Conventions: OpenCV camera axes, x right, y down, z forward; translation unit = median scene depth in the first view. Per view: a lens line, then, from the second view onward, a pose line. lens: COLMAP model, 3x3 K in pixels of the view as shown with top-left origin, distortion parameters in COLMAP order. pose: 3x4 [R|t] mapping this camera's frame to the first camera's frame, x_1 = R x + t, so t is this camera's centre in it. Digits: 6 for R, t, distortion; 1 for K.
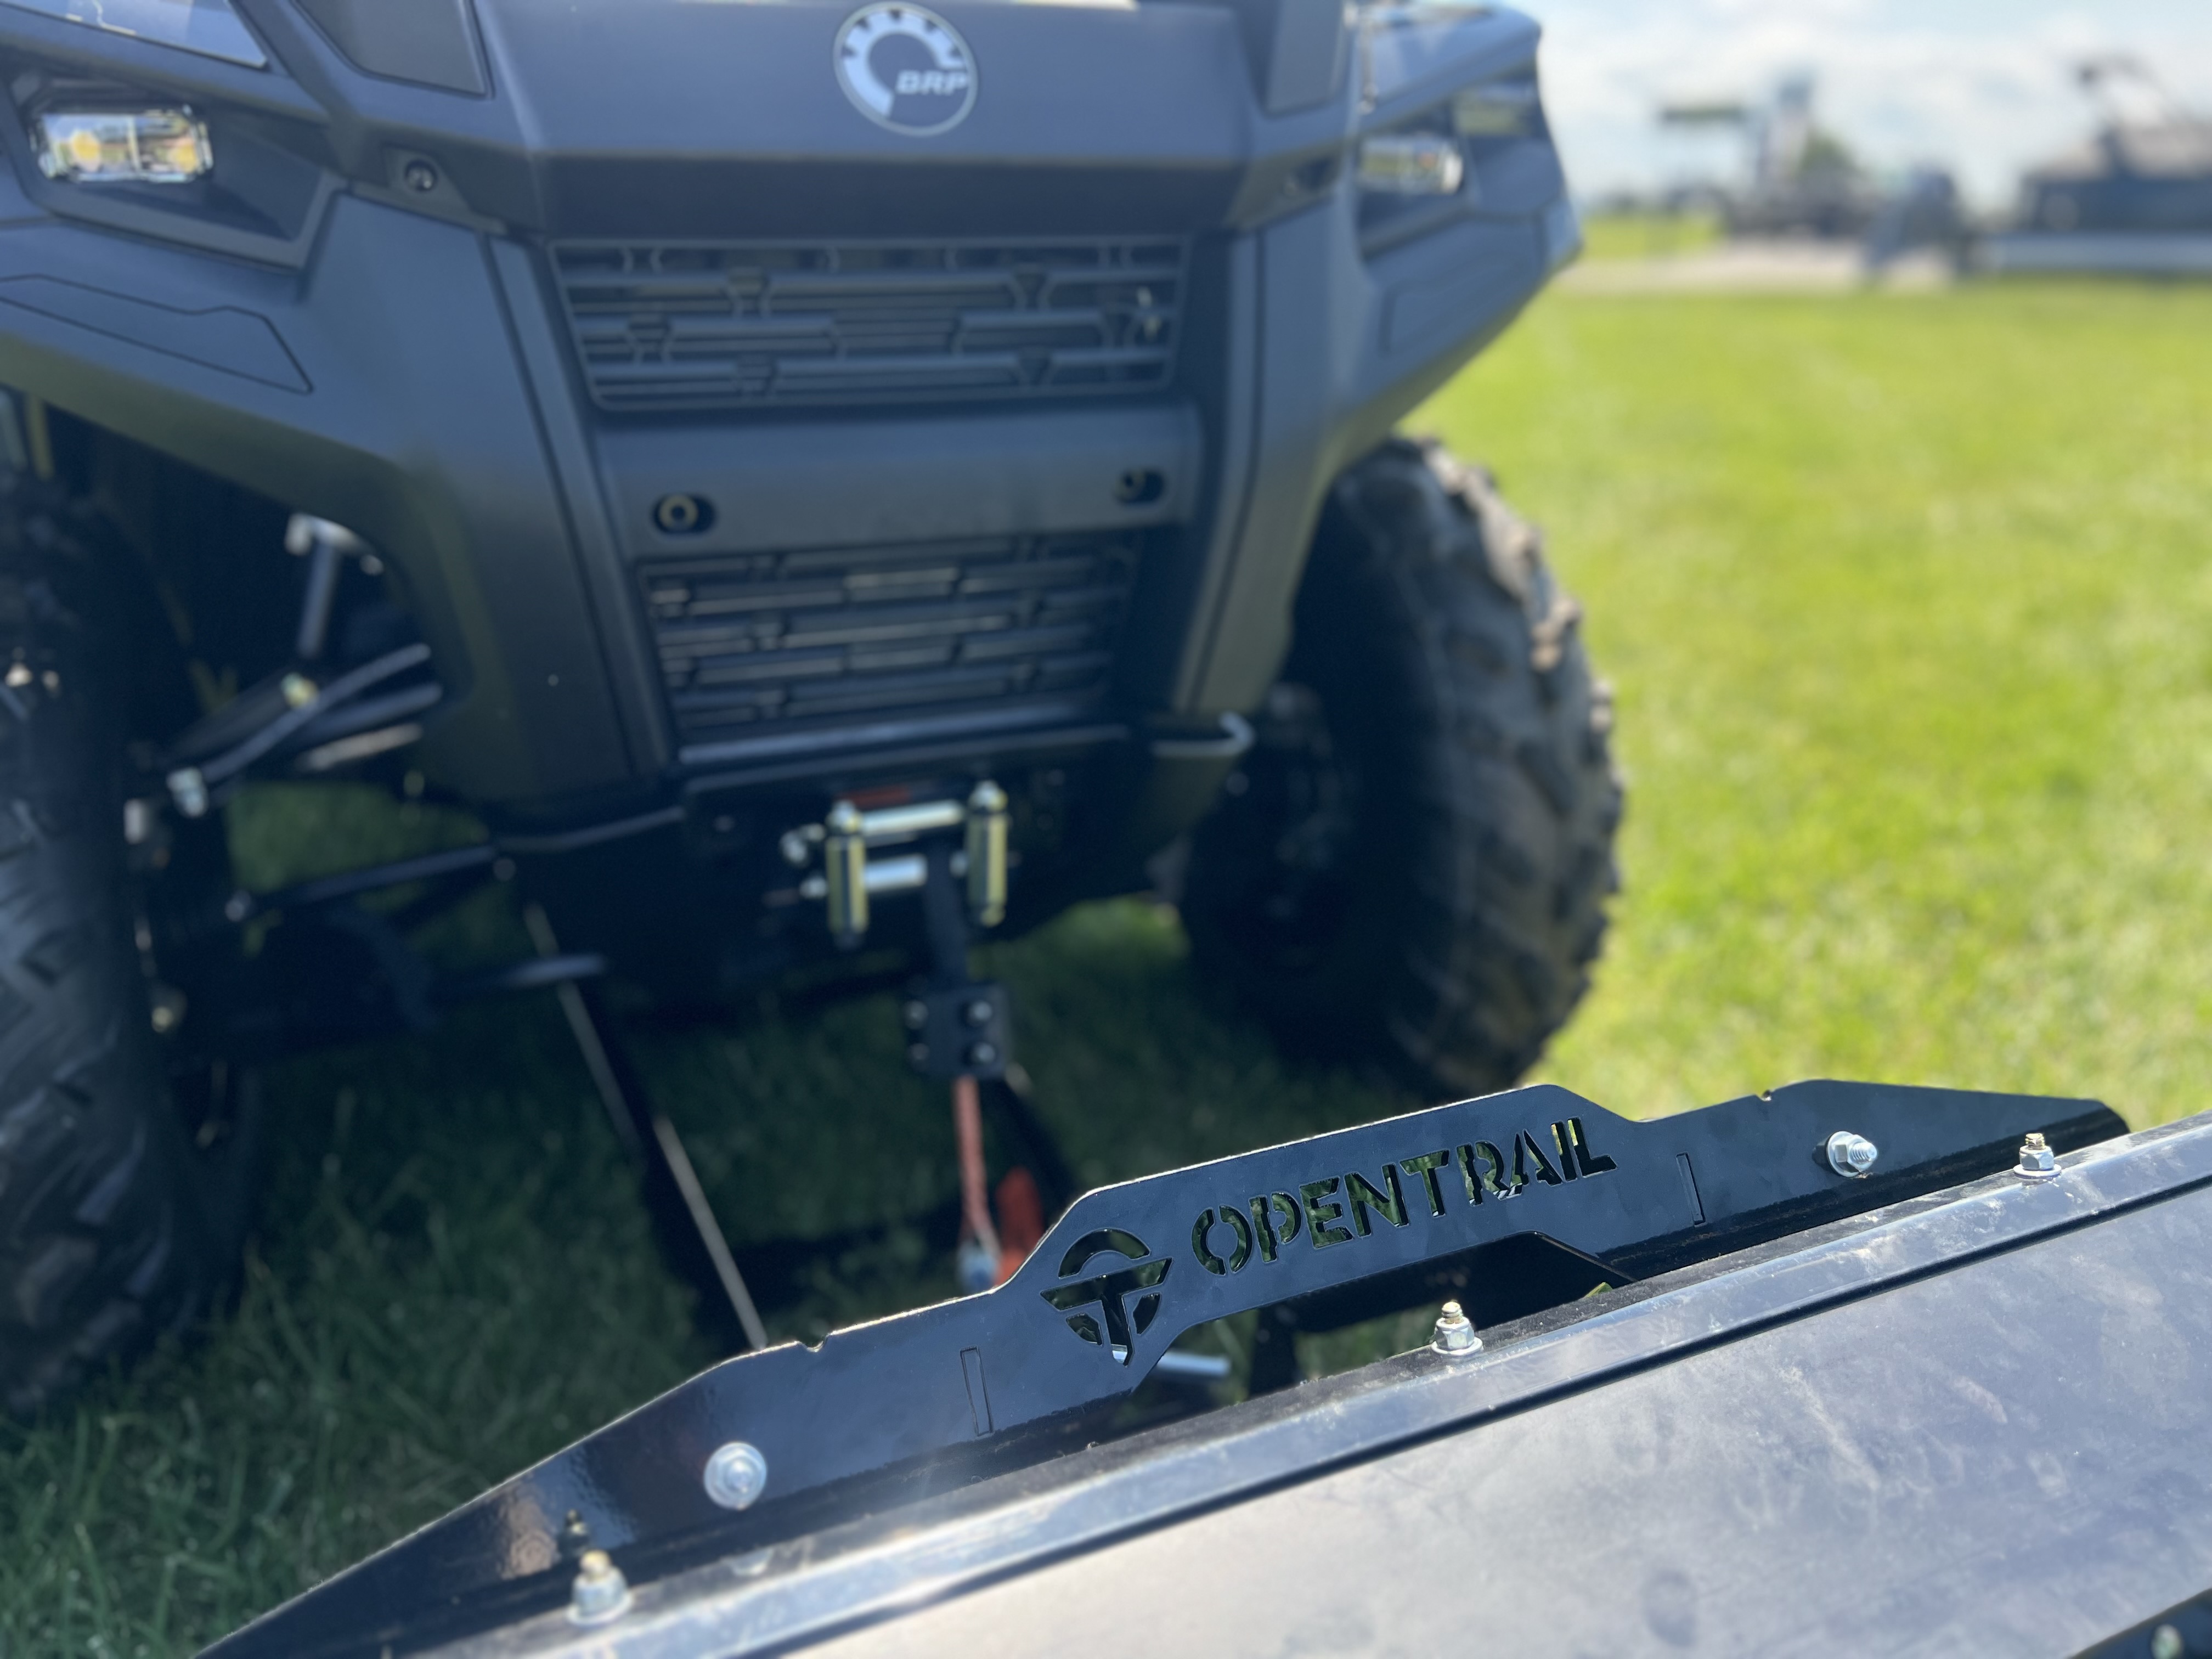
lens RADIAL K [[1672.8, 0, 1106.0], [0, 1672.8, 829.5], [0, 0, 1]] dist [0.040724, -0.042377]
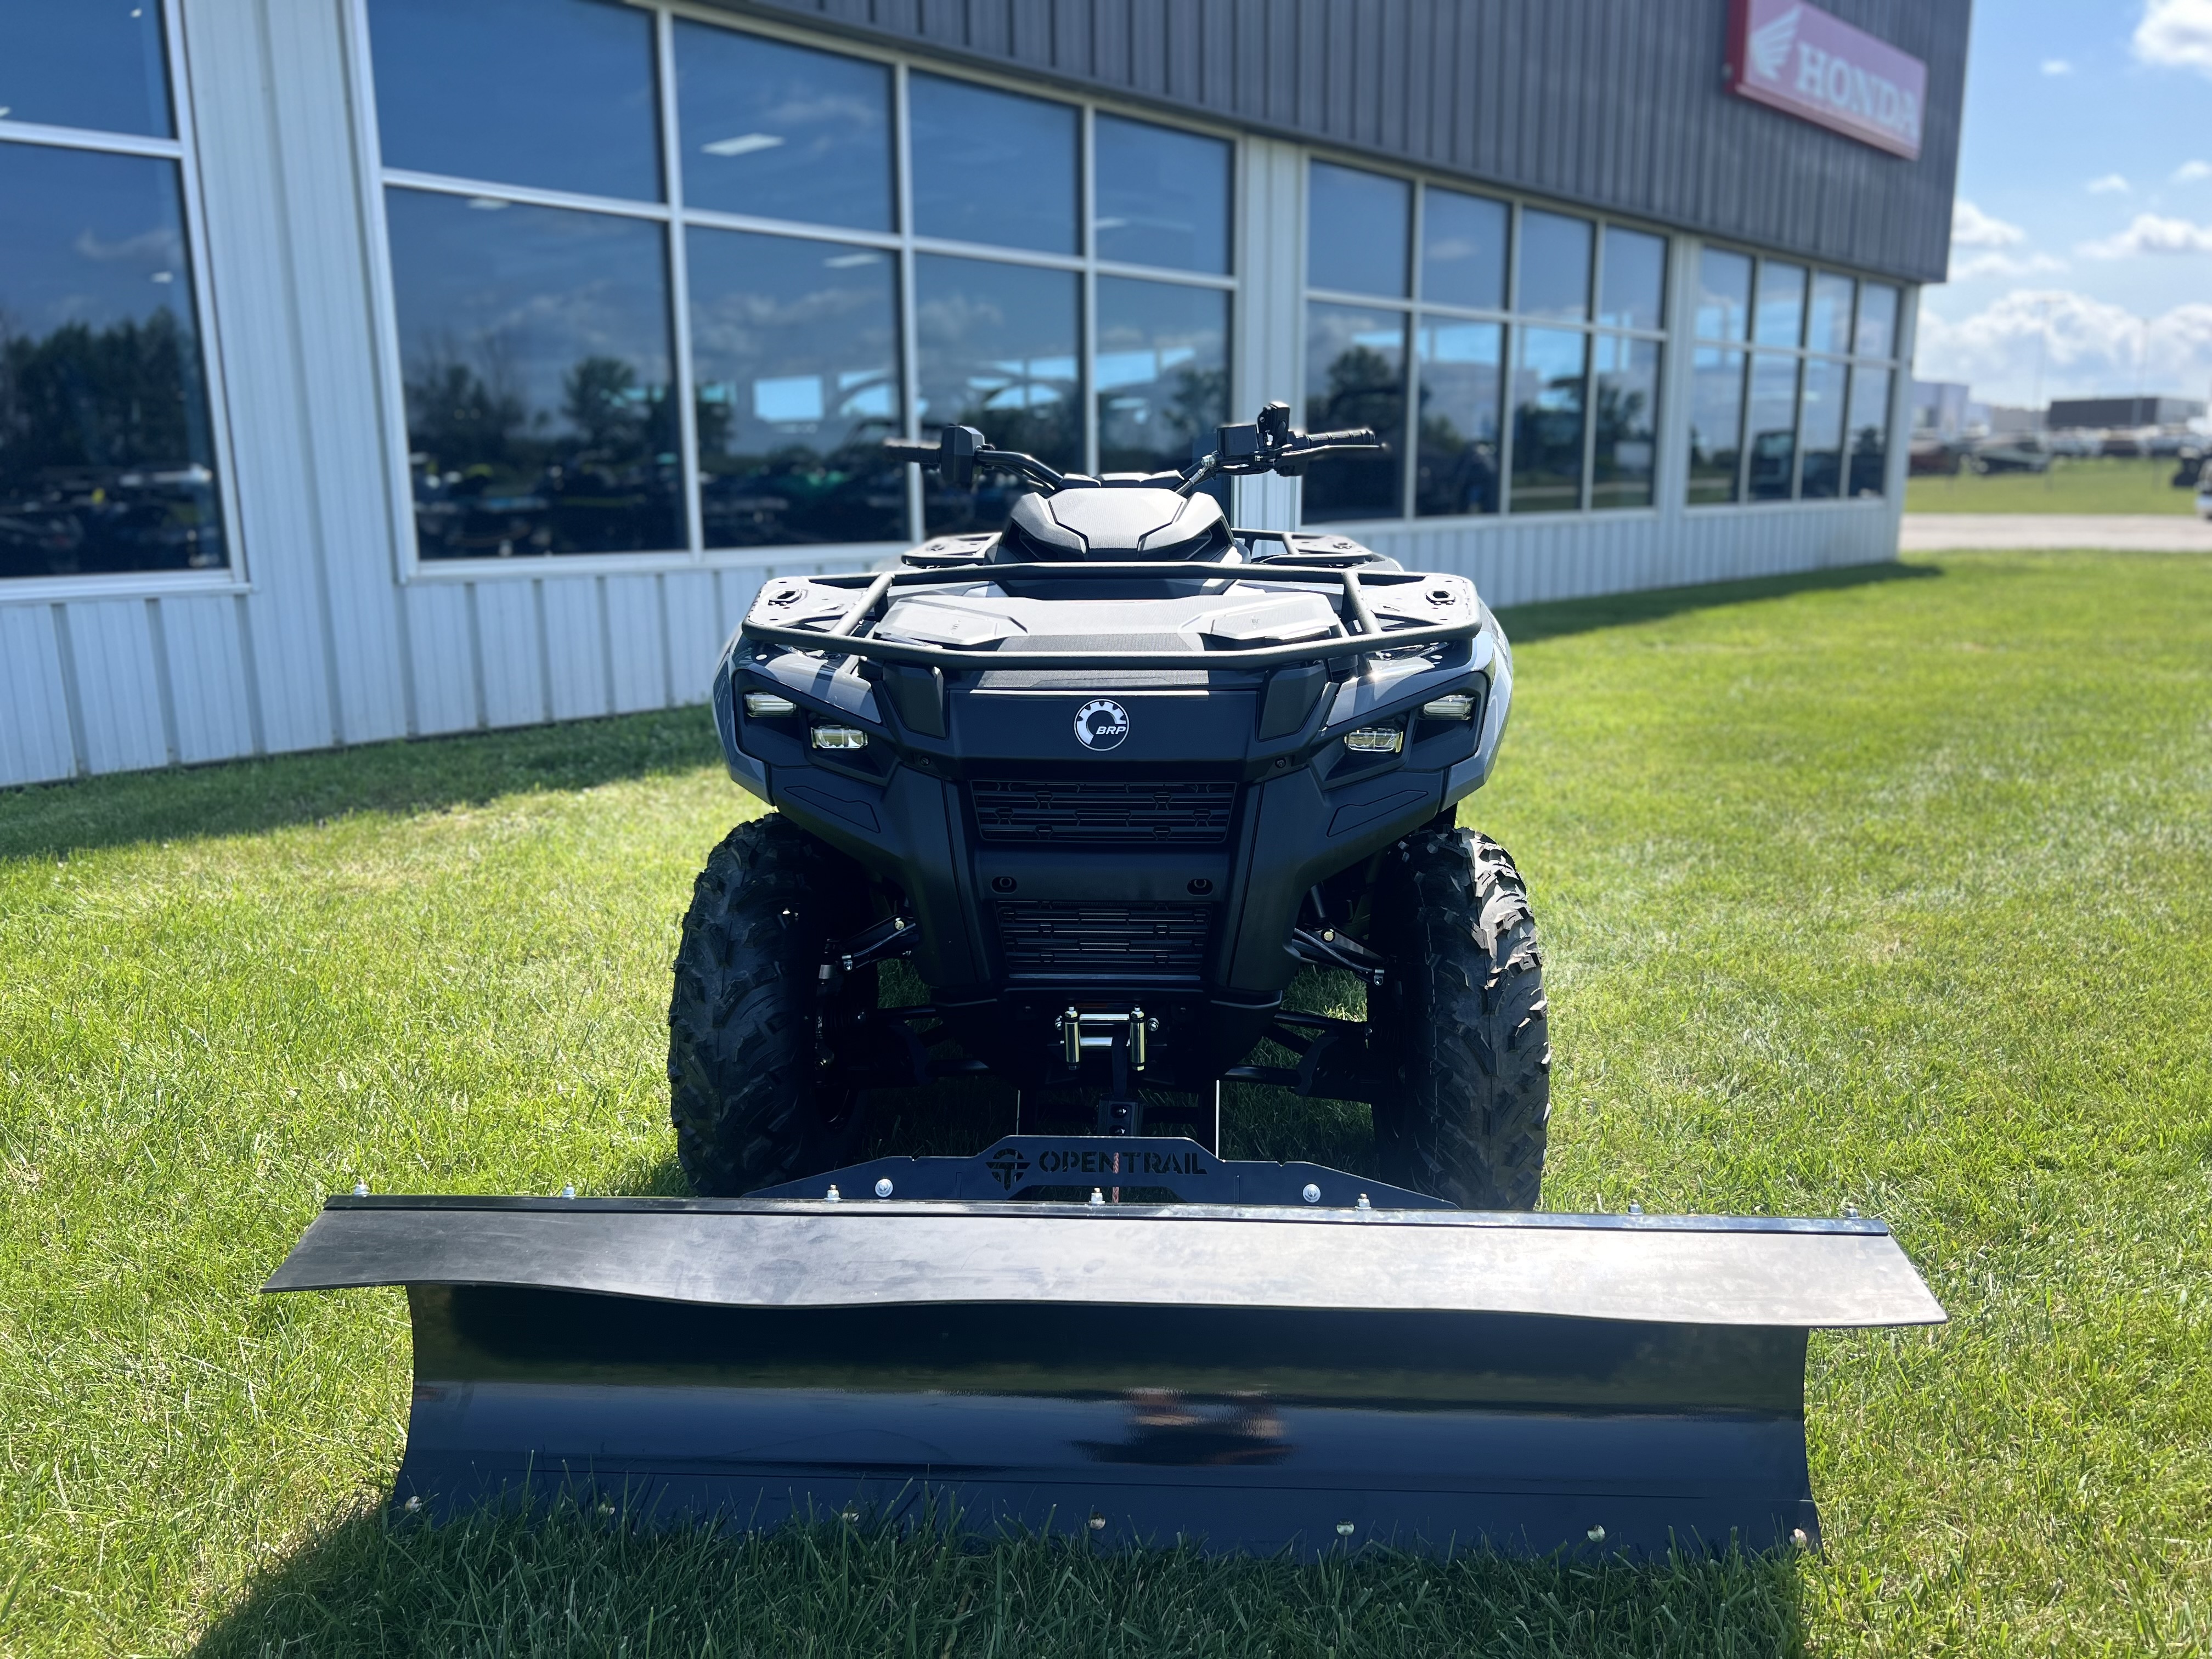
lens RADIAL K [[1672.8, 0, 1106.0], [0, 1672.8, 829.5], [0, 0, 1]] dist [0.040724, -0.042377]
pose [[0.901995, 0.097592, -0.420571, 0.962789], [-0.147725, 0.985084, -0.088240, -0.069511], [0.405687, 0.141721, 0.902958, -1.260780]]
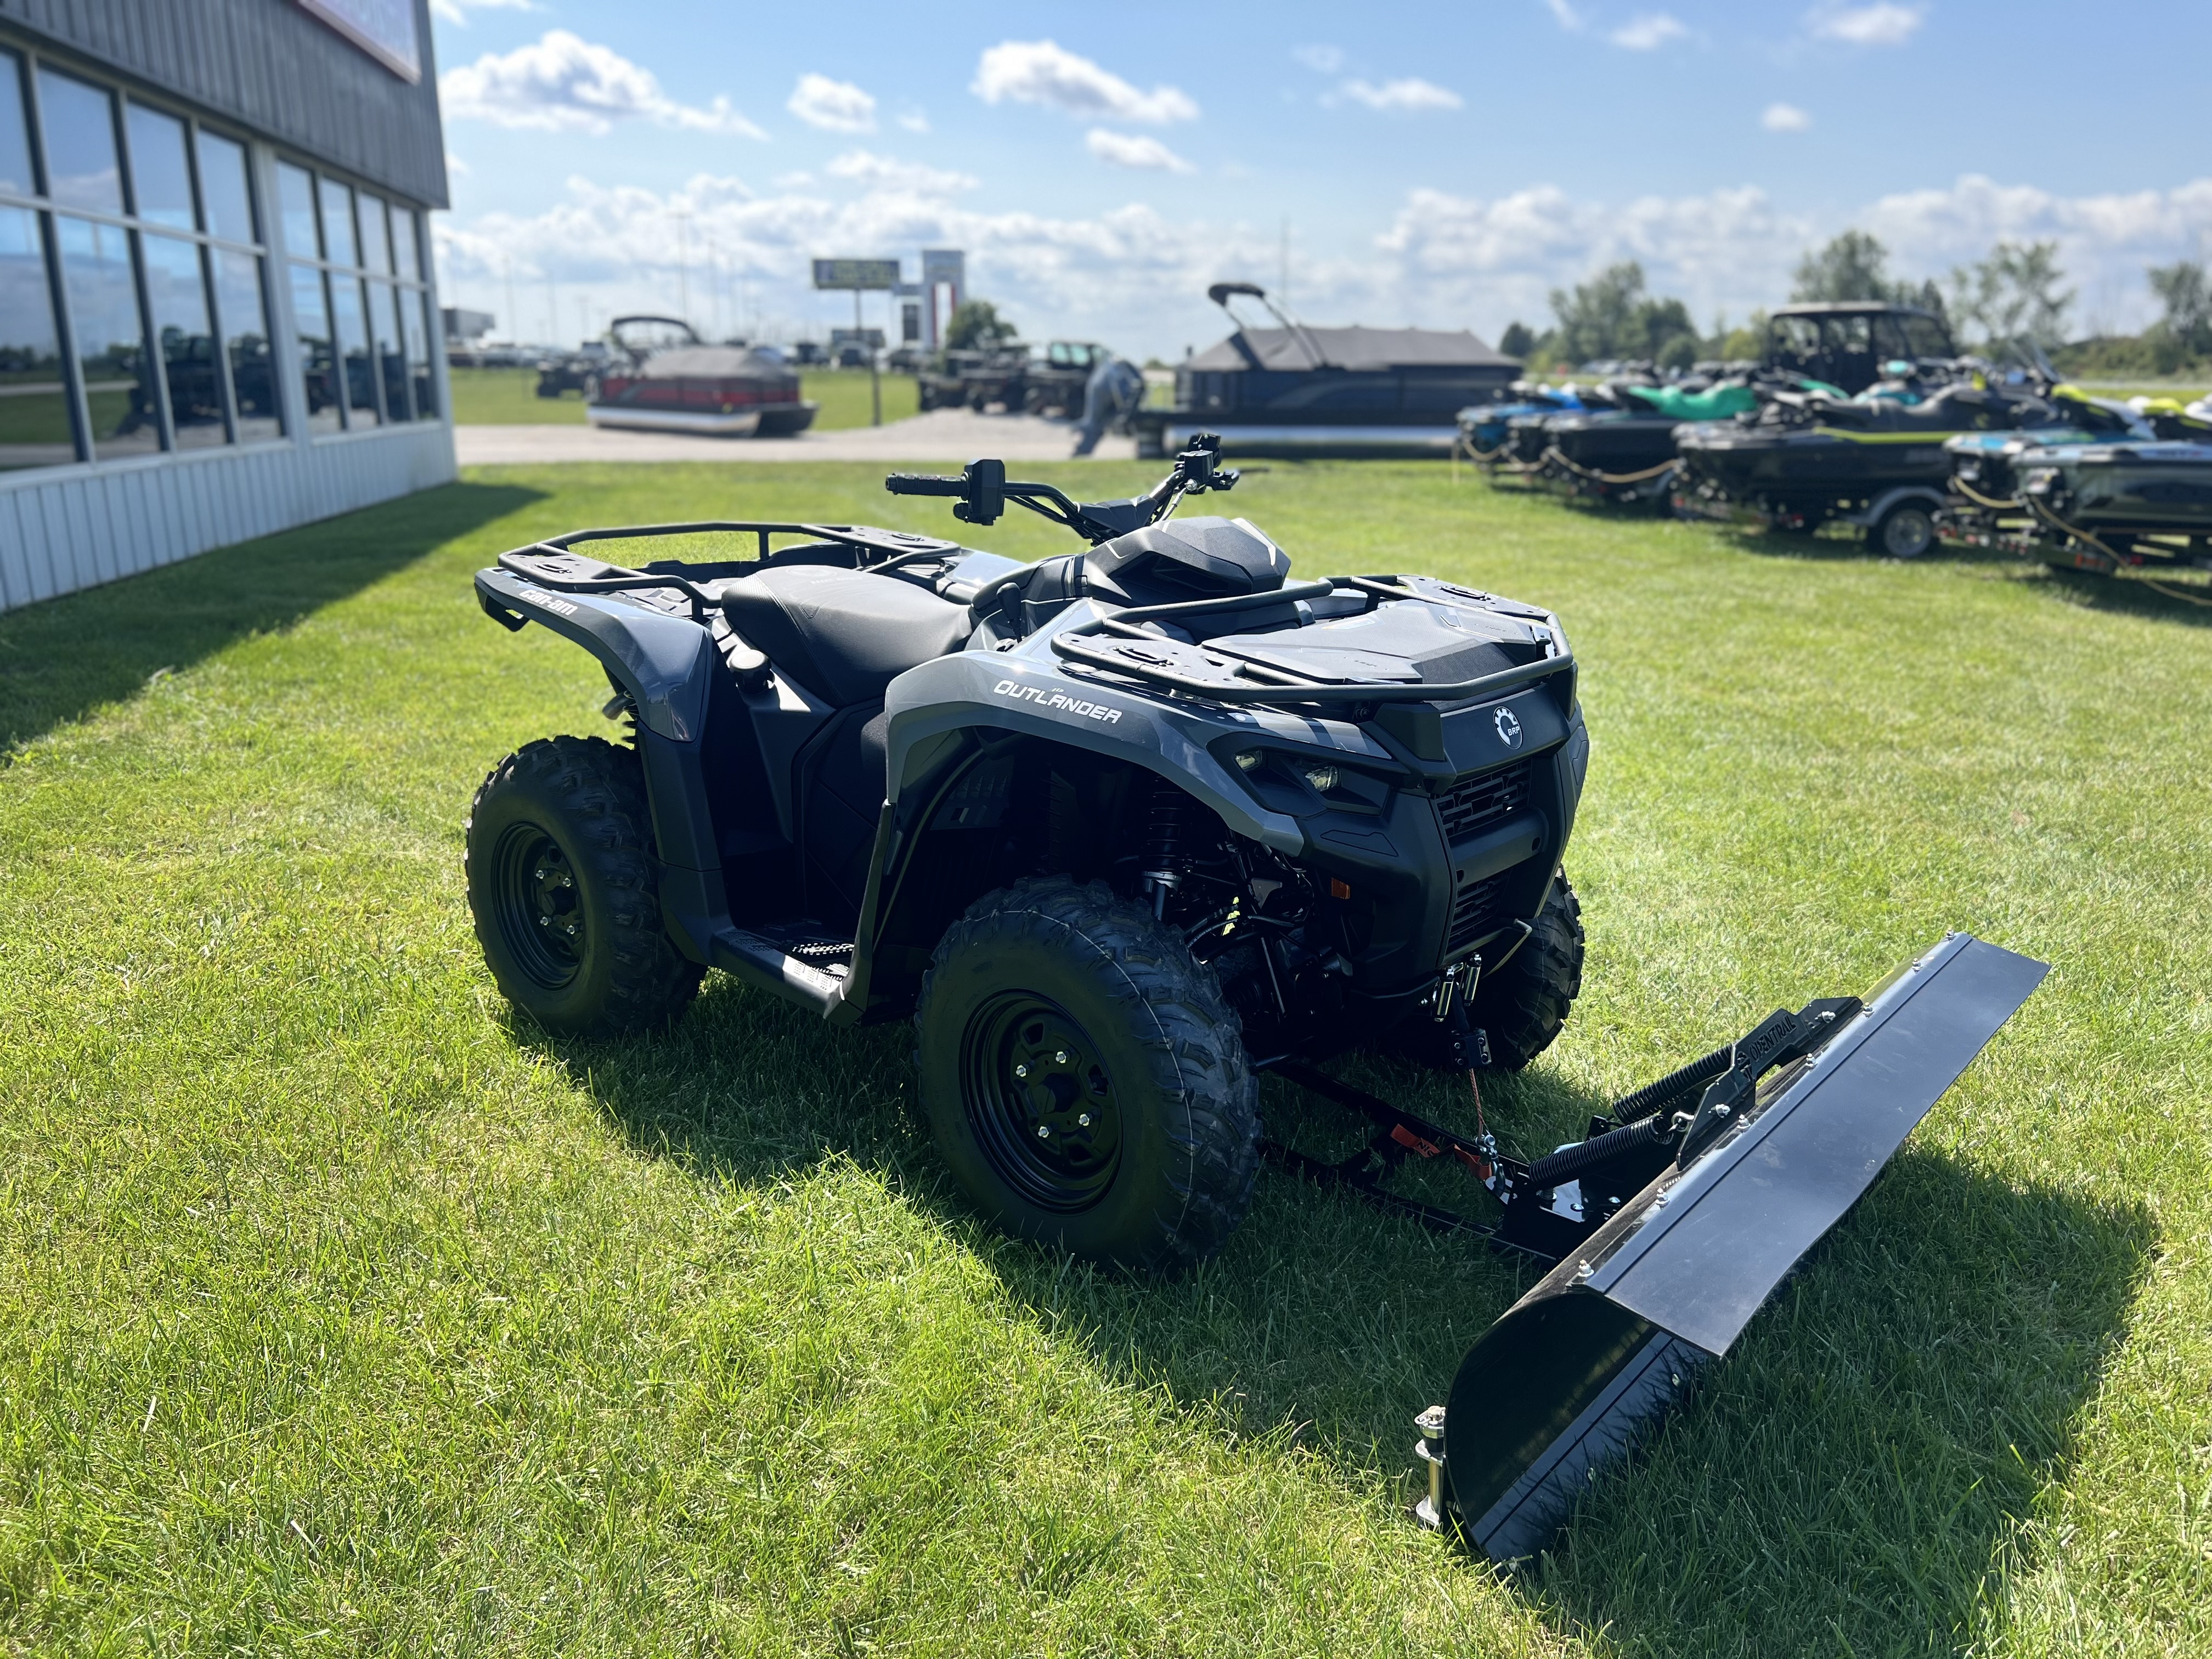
lens RADIAL K [[1672.8, 0, 1106.0], [0, 1672.8, 829.5], [0, 0, 1]] dist [0.040724, -0.042377]
pose [[0.893651, -0.106907, 0.435843, -2.125676], [0.137697, 0.989683, -0.039576, -0.241624], [-0.427115, 0.095381, 0.899152, -1.432574]]
